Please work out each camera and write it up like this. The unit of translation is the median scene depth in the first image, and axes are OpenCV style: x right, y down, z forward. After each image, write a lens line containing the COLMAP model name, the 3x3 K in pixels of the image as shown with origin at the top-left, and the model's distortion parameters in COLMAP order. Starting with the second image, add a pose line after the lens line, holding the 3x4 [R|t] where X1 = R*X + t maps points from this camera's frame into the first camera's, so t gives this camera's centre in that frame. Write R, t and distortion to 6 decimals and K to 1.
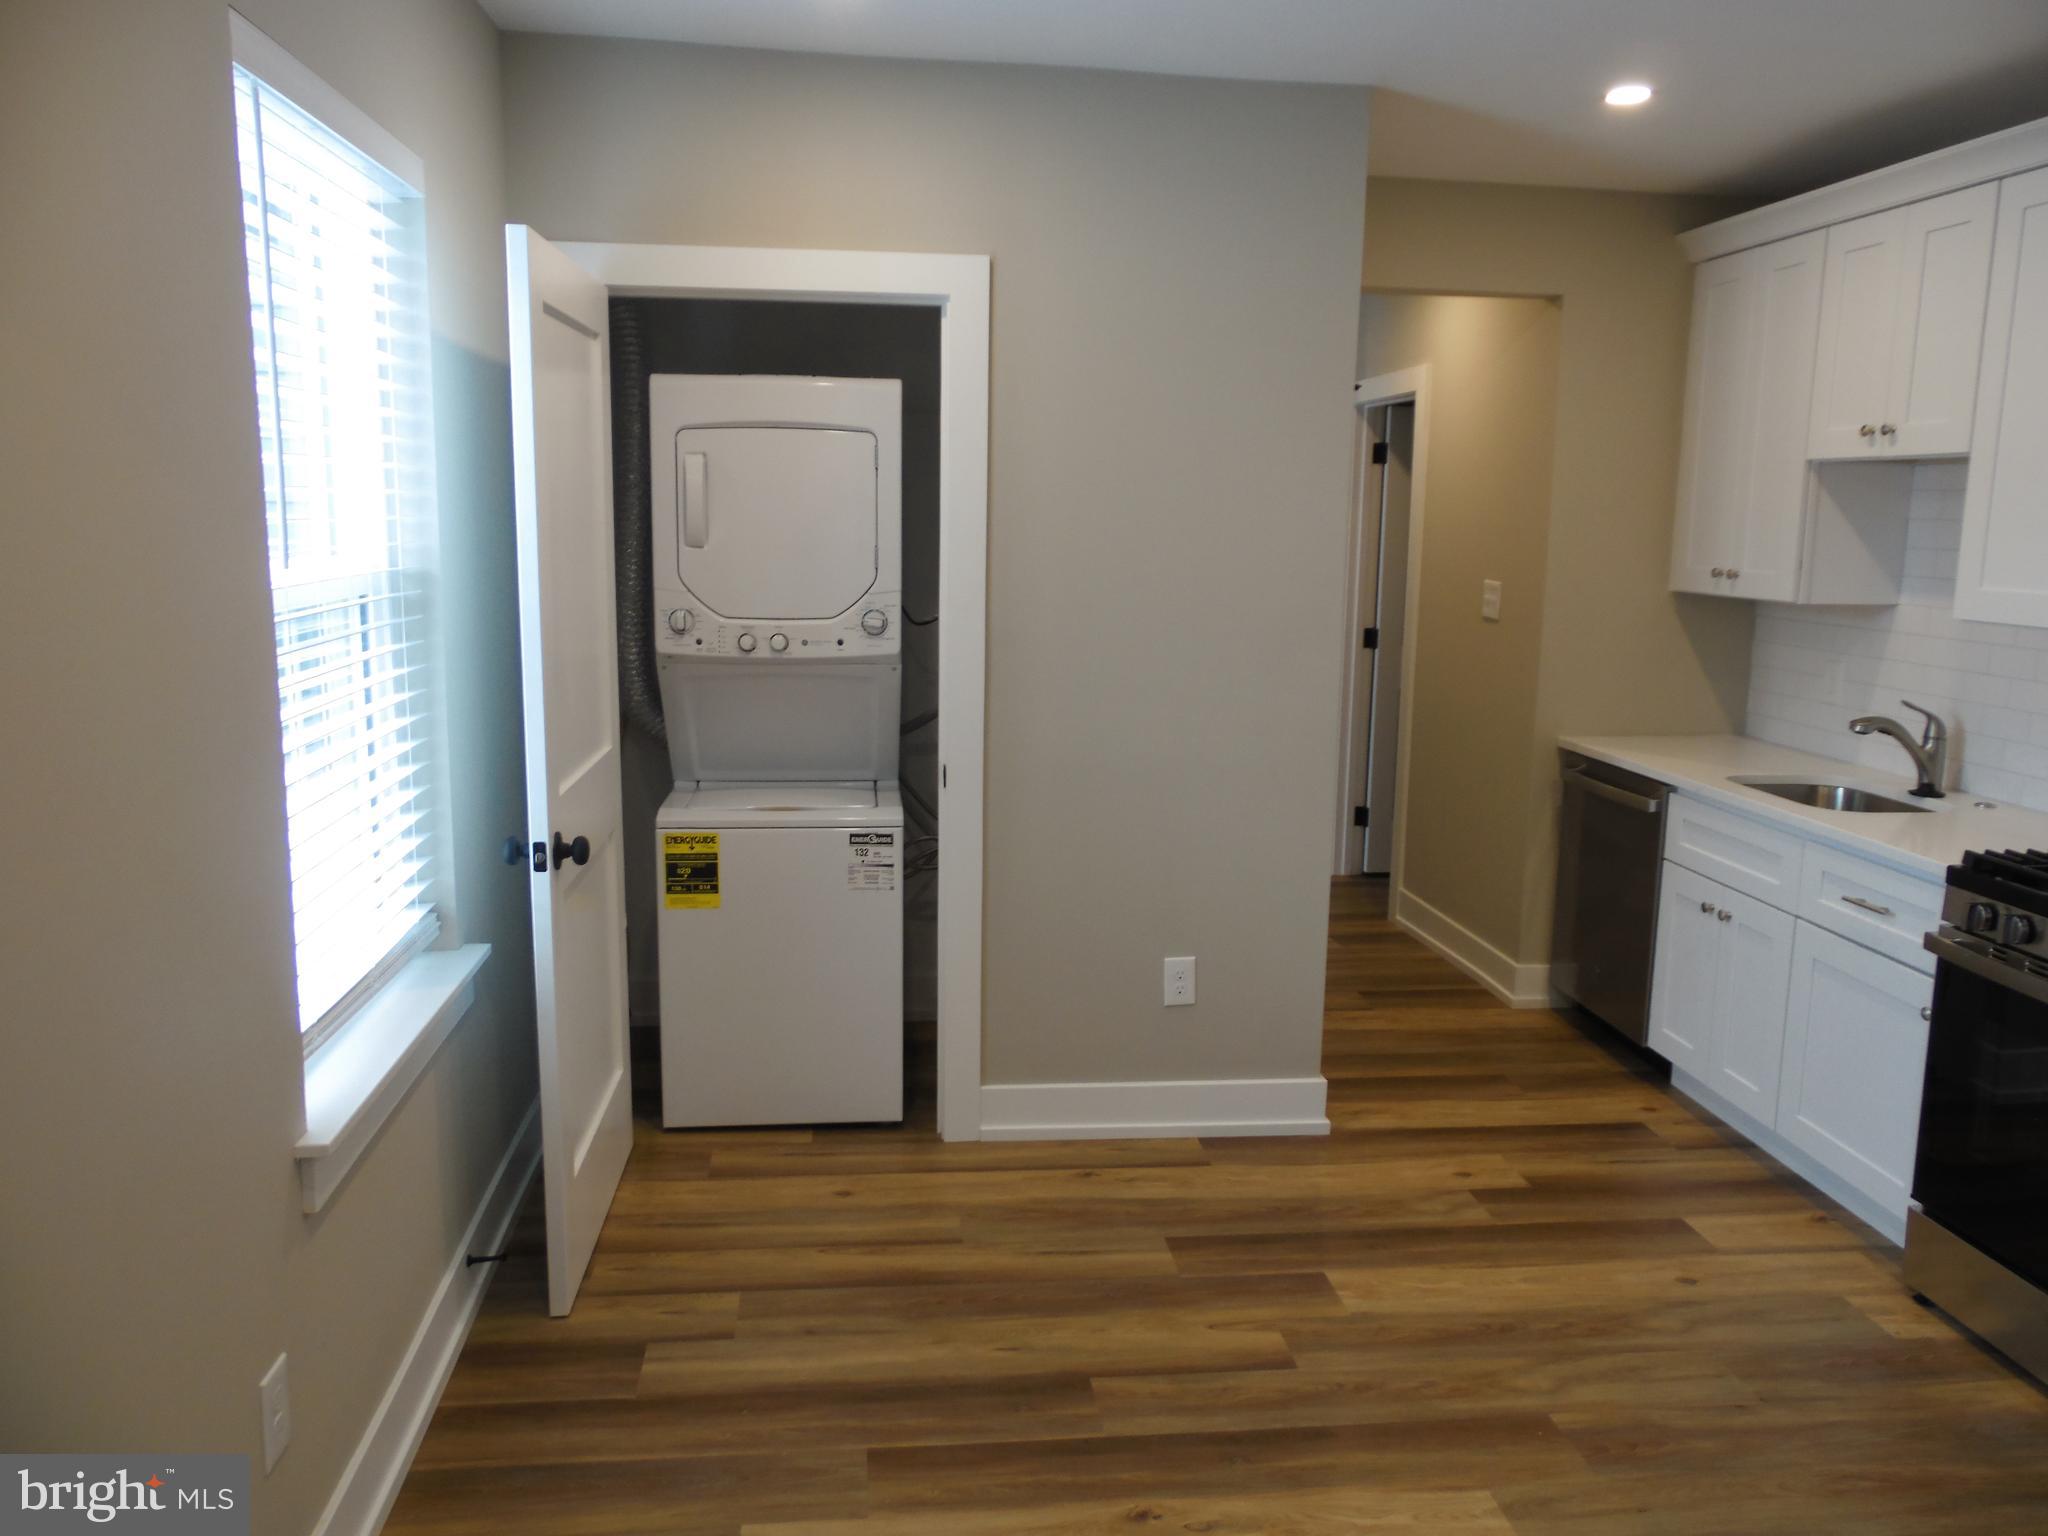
lens RADIAL K [[1531.1, 0, 1032.6], [0, 1531.1, 764.4], [0, 0, 1]] dist [-0.038868, 0.080098]
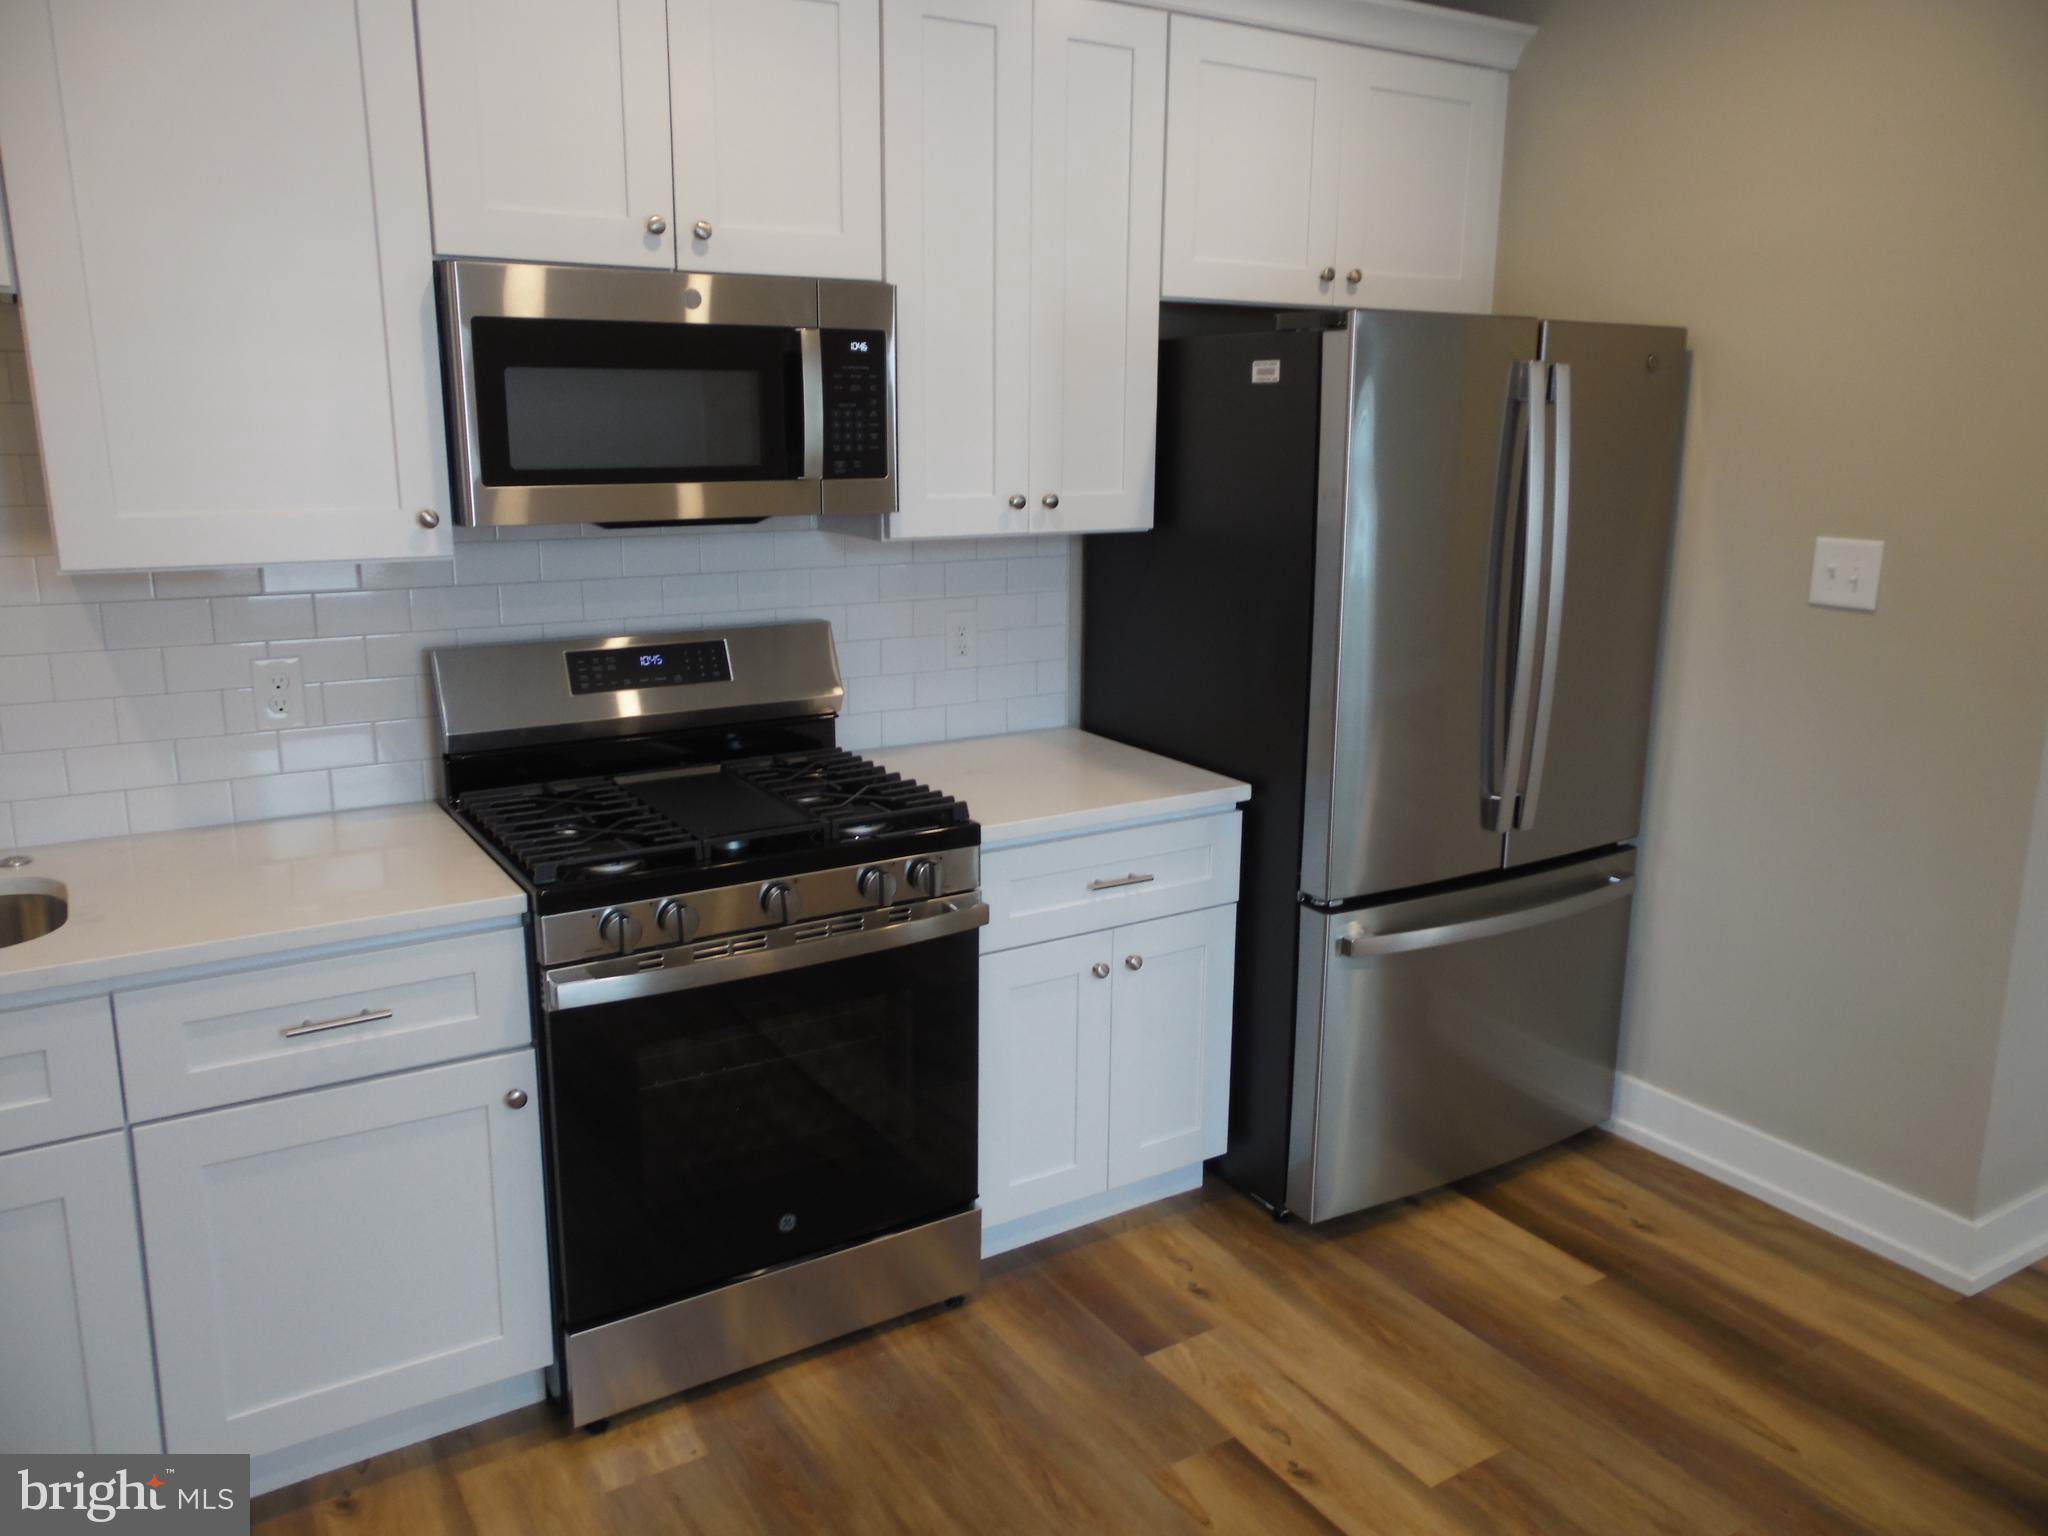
lens RADIAL K [[1531.1, 0, 1032.6], [0, 1531.1, 764.4], [0, 0, 1]] dist [-0.038868, 0.080098]
pose [[-0.428164, -0.223090, 0.875732, -0.099390], [0.135813, 0.942160, 0.306414, -0.148155], [-0.893438, 0.250131, -0.373100, 0.853935]]
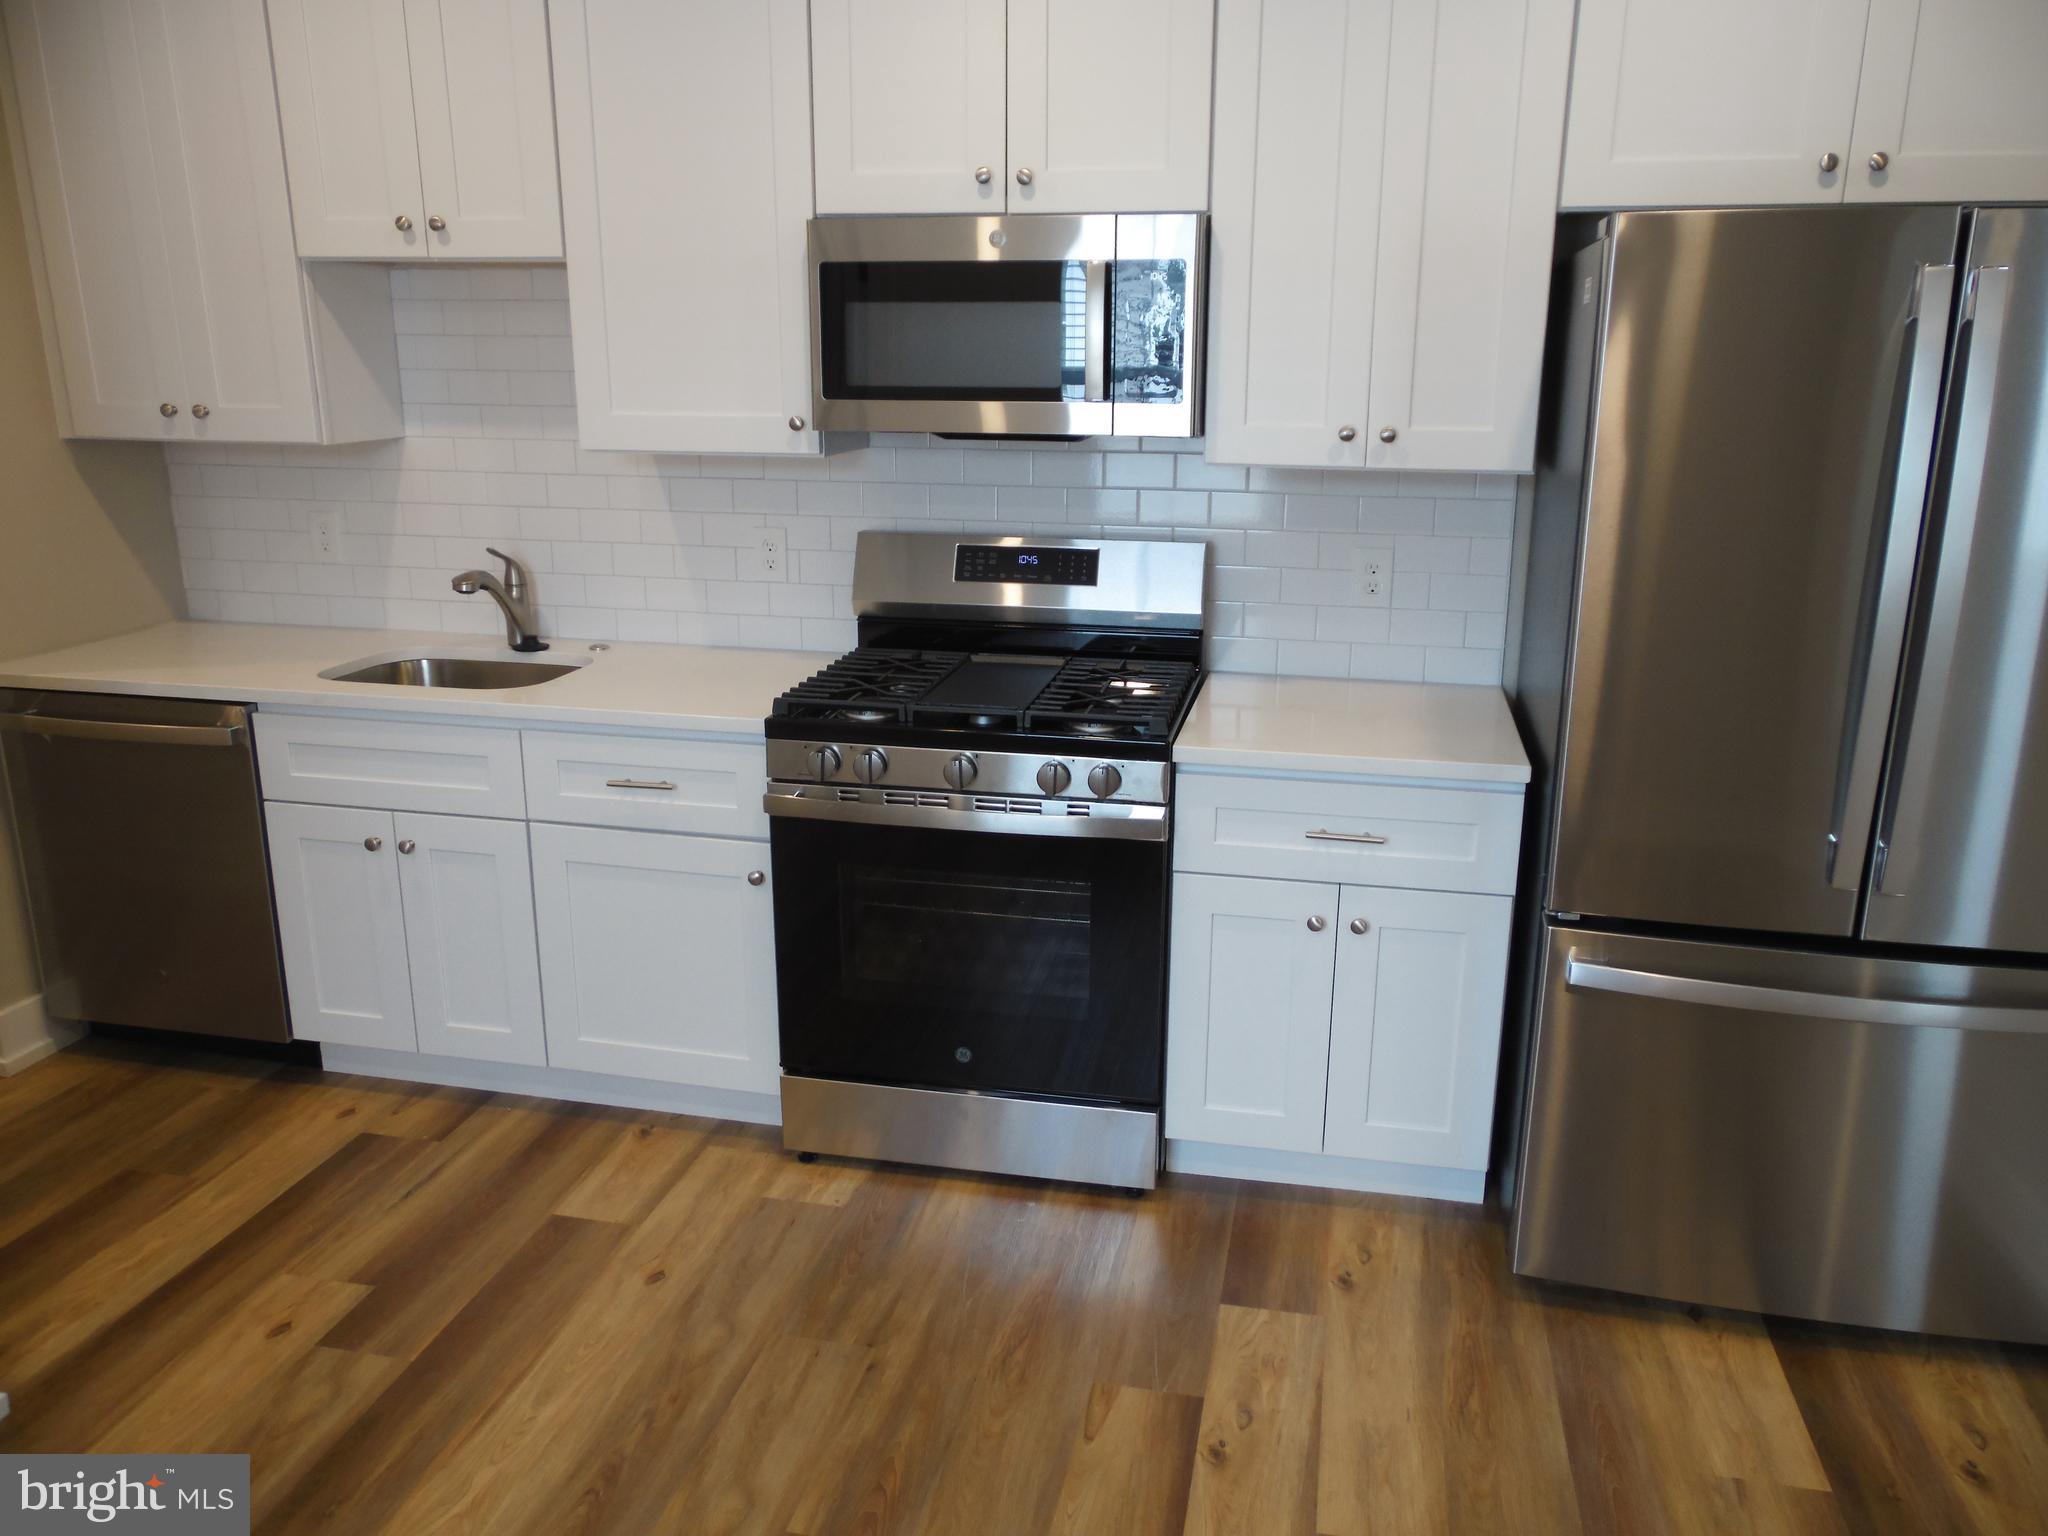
lens RADIAL K [[1531.1, 0, 1032.6], [0, 1531.1, 764.4], [0, 0, 1]] dist [-0.038868, 0.080098]
pose [[0.320957, -0.266642, 0.908784, -0.160790], [0.156325, 0.961304, 0.226843, -0.075093], [-0.934103, 0.069258, 0.350220, 0.430325]]
